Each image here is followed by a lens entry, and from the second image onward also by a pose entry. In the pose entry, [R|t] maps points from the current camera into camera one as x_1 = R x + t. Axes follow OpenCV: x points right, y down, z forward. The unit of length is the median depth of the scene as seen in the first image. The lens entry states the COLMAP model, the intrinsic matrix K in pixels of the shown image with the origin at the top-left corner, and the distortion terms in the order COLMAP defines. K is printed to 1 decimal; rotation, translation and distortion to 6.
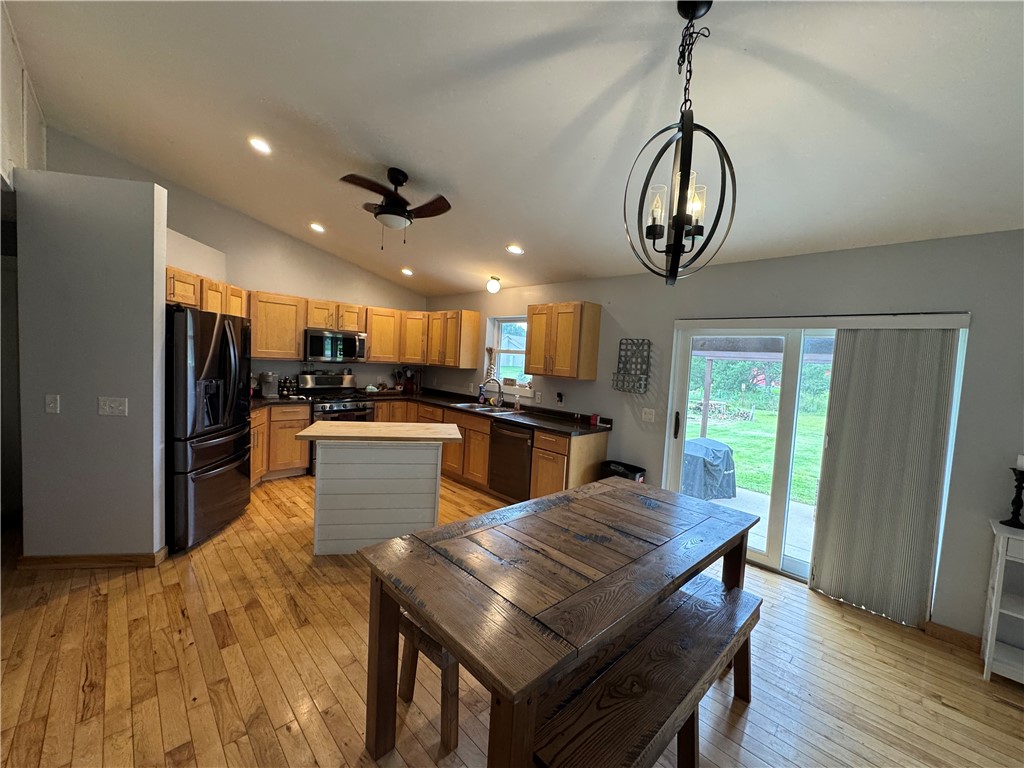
lens RADIAL K [[407.2, 0, 517.0], [0, 407.2, 382.8], [0, 0, 1]] dist [-0.002787, 0.000461]
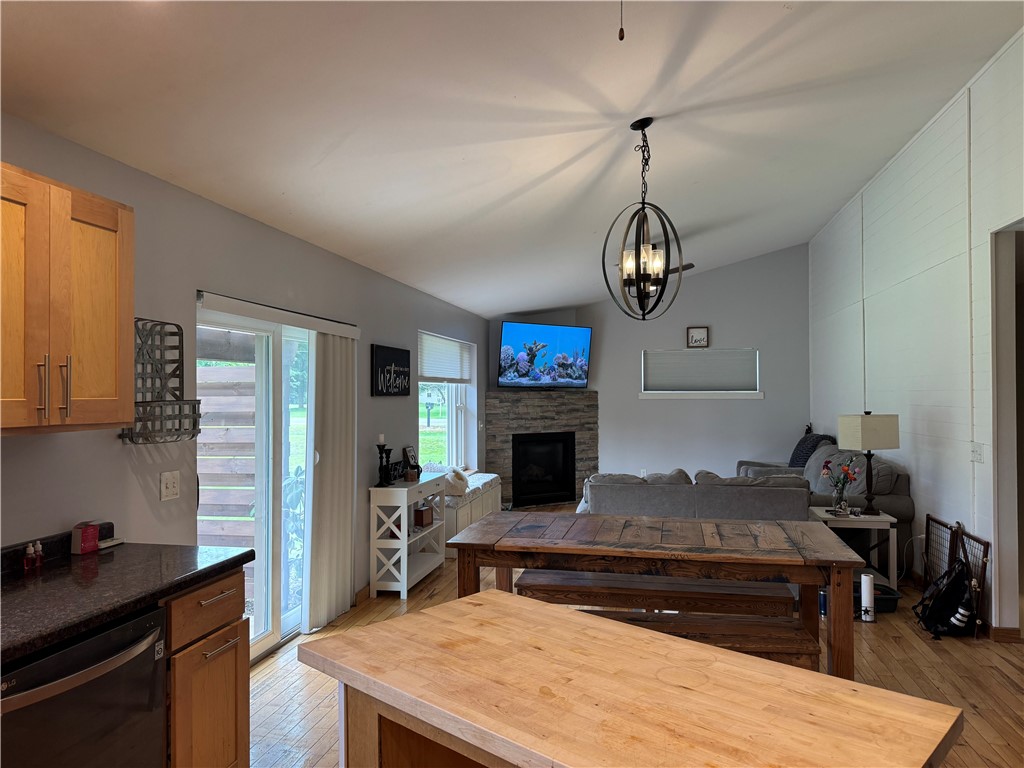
lens RADIAL K [[715.6, 0, 518.9], [0, 715.6, 386.9], [0, 0, 1]] dist [0.035722, -0.018395]
pose [[-0.549728, -0.050601, 0.833810, -0.629382], [0.020980, 0.997012, 0.074338, -0.094120], [-0.835080, 0.058359, -0.547024, 1.197879]]
